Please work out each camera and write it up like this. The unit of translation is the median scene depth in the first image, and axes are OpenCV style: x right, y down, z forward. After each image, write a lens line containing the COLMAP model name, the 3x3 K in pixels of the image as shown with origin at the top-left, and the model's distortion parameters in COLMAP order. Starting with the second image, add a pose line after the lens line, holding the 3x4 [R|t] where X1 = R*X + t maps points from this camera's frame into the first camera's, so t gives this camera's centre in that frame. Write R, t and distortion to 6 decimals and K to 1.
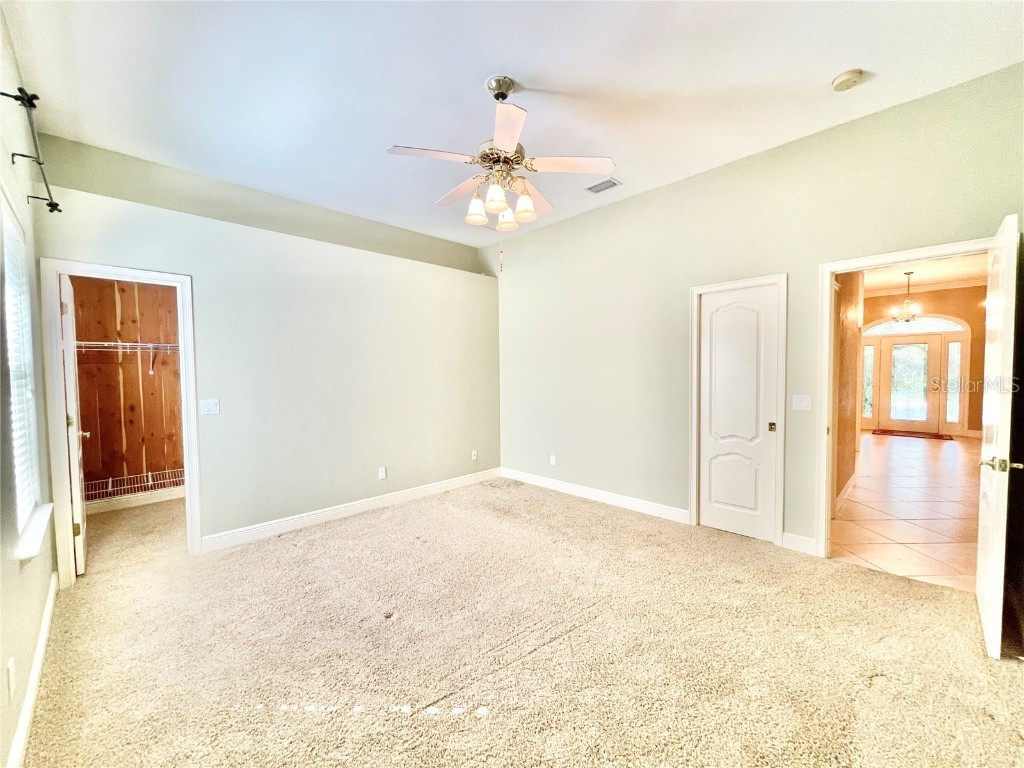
lens RADIAL K [[415.1, 0, 512.4], [0, 415.1, 384.4], [0, 0, 1]] dist [0.001936, 0.000151]
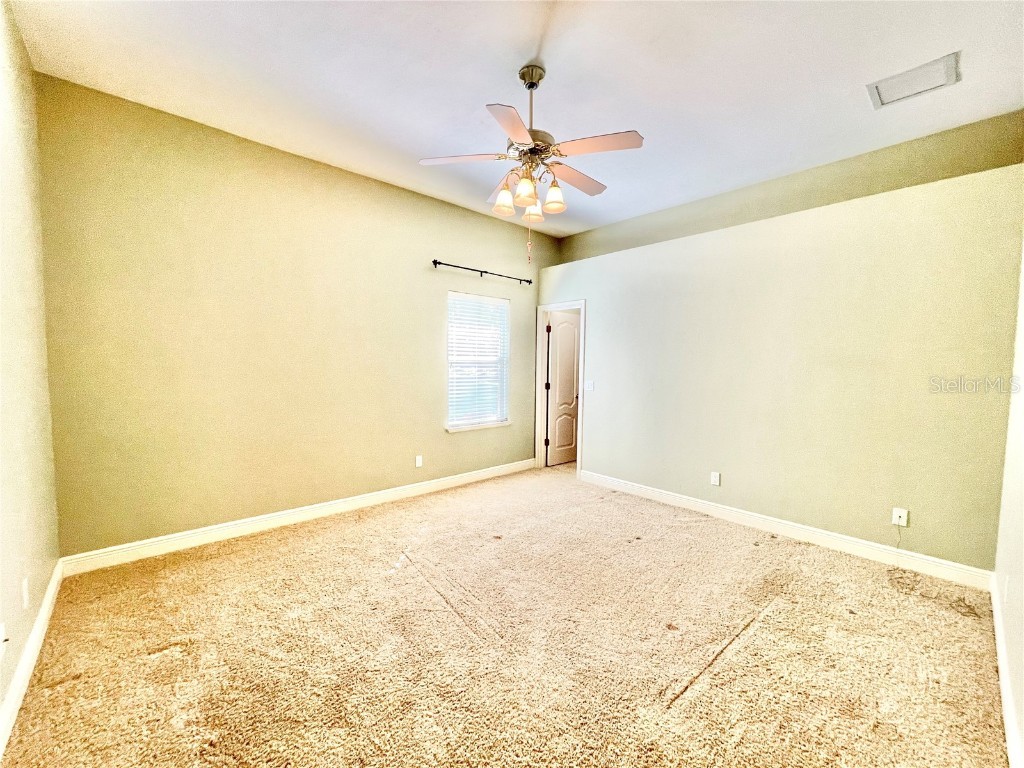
lens RADIAL K [[415.1, 0, 509.3], [0, 415.1, 385.6], [0, 0, 1]] dist [0.001936, 0.000151]
pose [[-0.059150, 0.060692, -0.996402, 0.616681], [-0.041687, 0.997129, 0.063211, -0.022615], [0.997378, 0.045276, -0.056450, 0.637326]]
